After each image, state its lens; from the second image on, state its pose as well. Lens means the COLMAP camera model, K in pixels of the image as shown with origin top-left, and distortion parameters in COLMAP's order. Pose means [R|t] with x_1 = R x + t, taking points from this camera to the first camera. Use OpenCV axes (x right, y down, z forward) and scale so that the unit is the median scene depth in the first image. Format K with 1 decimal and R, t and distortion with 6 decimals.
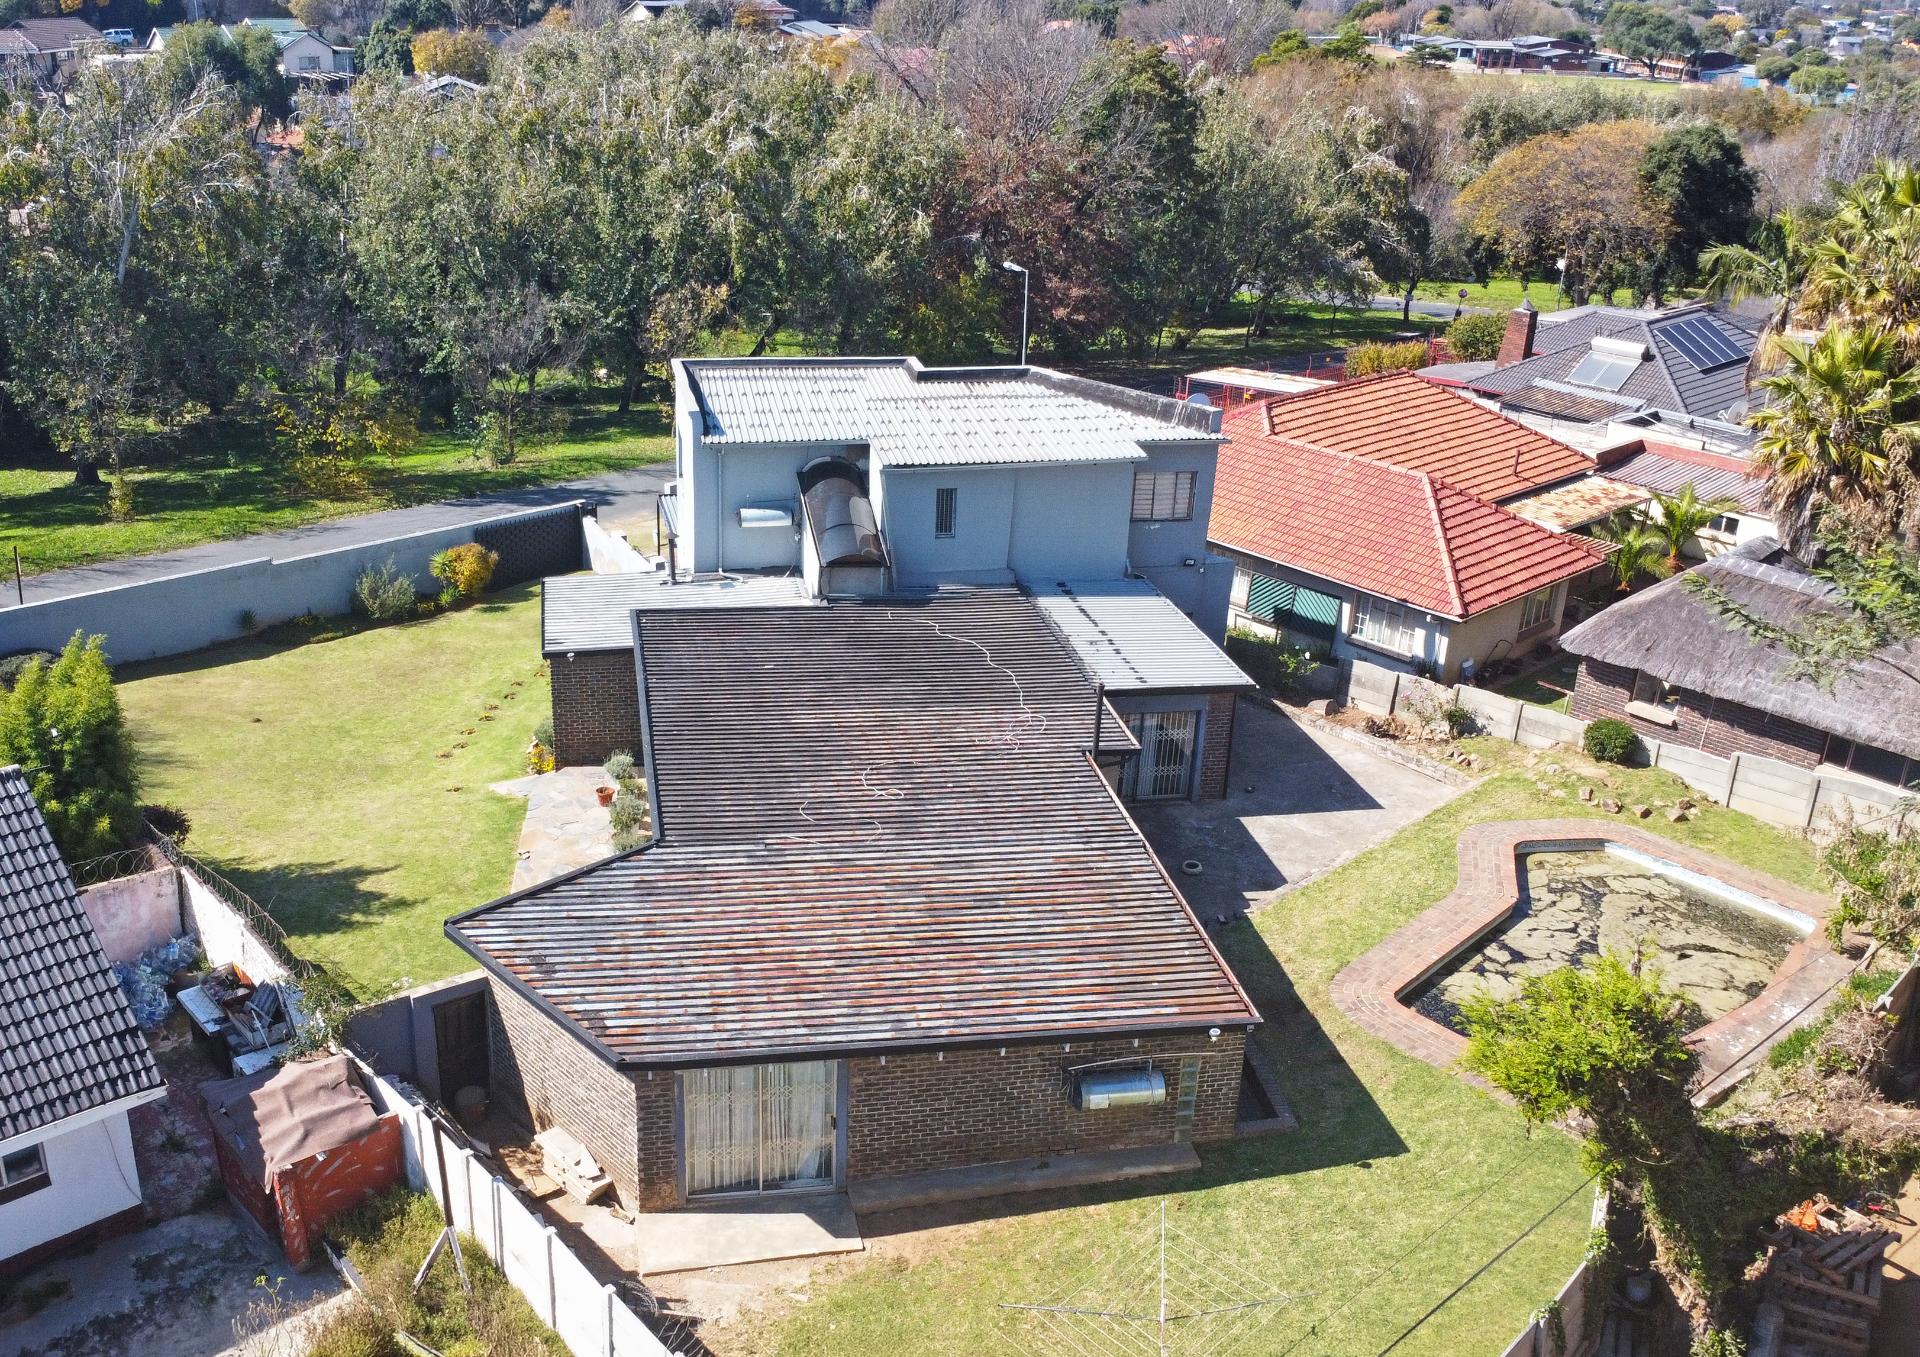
lens RADIAL K [[1605.5, 0, 960.0], [0, 1605.5, 678.5], [0, 0, 1]] dist [-0.009394, -0.020059]
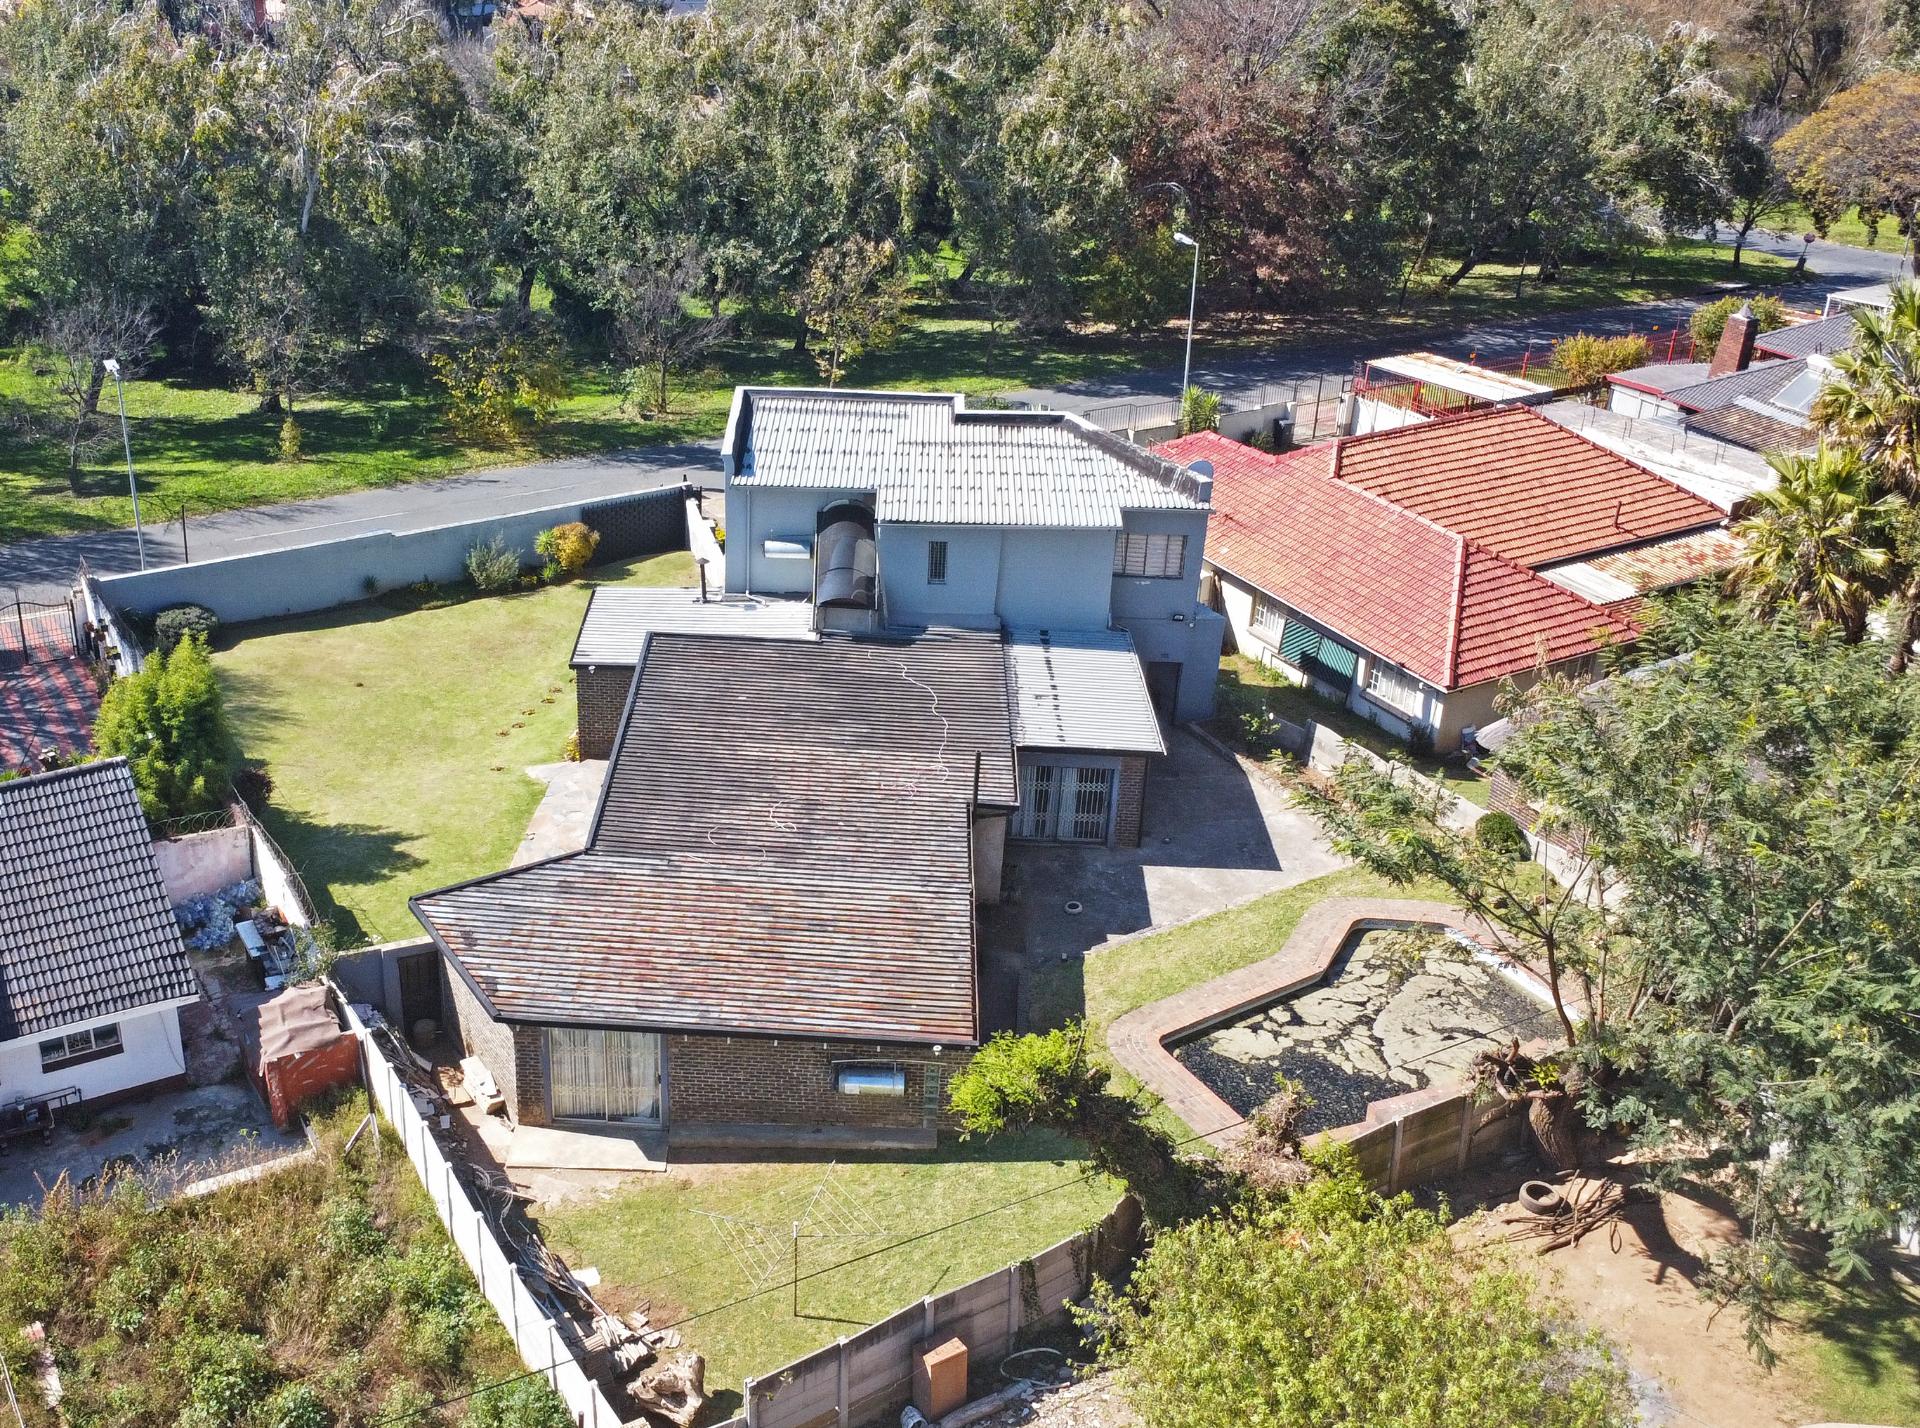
lens RADIAL K [[1910.4, 0, 960.0], [0, 1910.4, 714.0], [0, 0, 1]] dist [-0.005717, -0.003826]
pose [[0.980525, 0.095487, -0.171616, 0.243400], [-0.083418, 0.993595, 0.076229, -0.101002], [0.177796, -0.060429, 0.982210, -0.303364]]
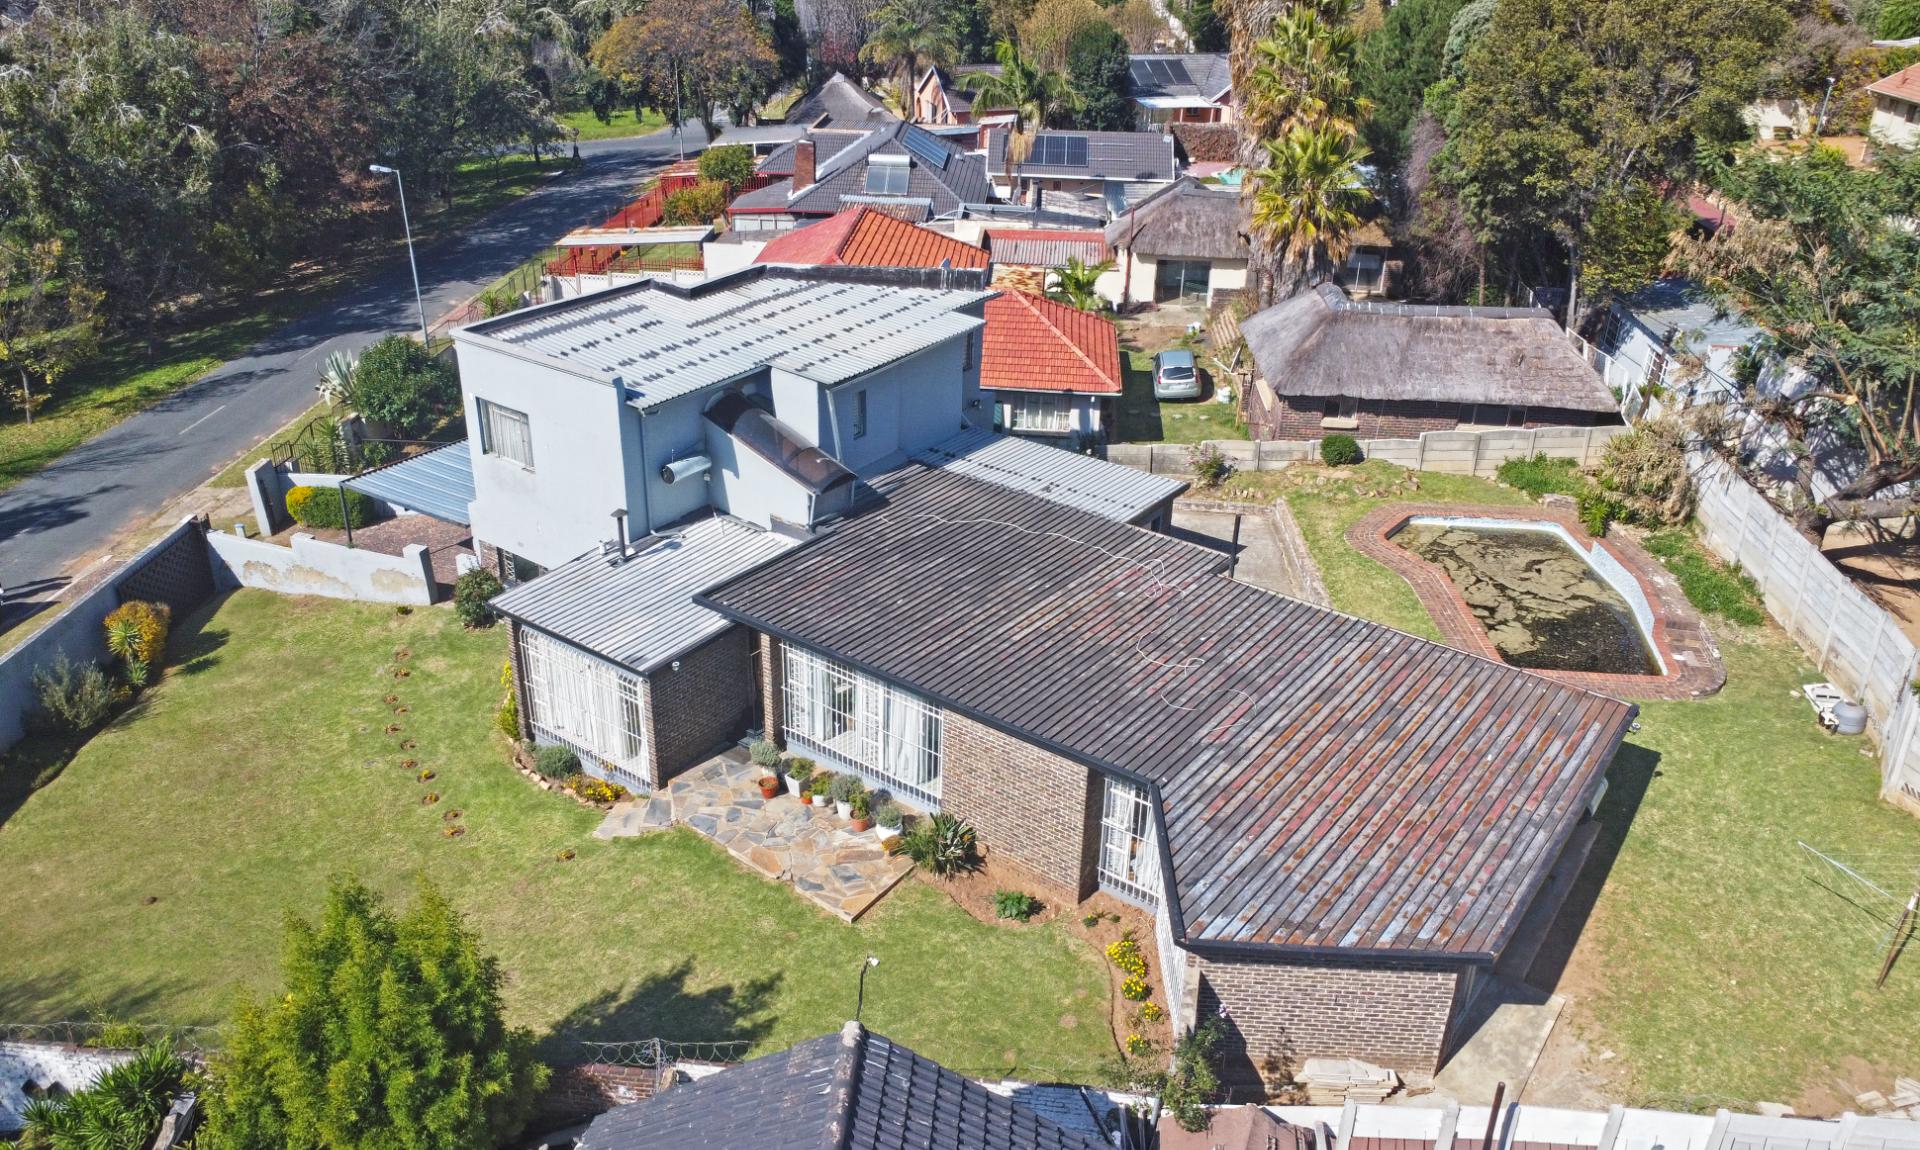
lens RADIAL K [[1333.0, 0, 957.2], [0, 1333.0, 530.0], [0, 0, 1]] dist [-0.011014, -0.002750]
pose [[0.749629, -0.305850, 0.586952, -0.498168], [0.266318, 0.951251, 0.155551, -0.149550], [-0.605914, 0.039711, 0.794538, 0.264404]]
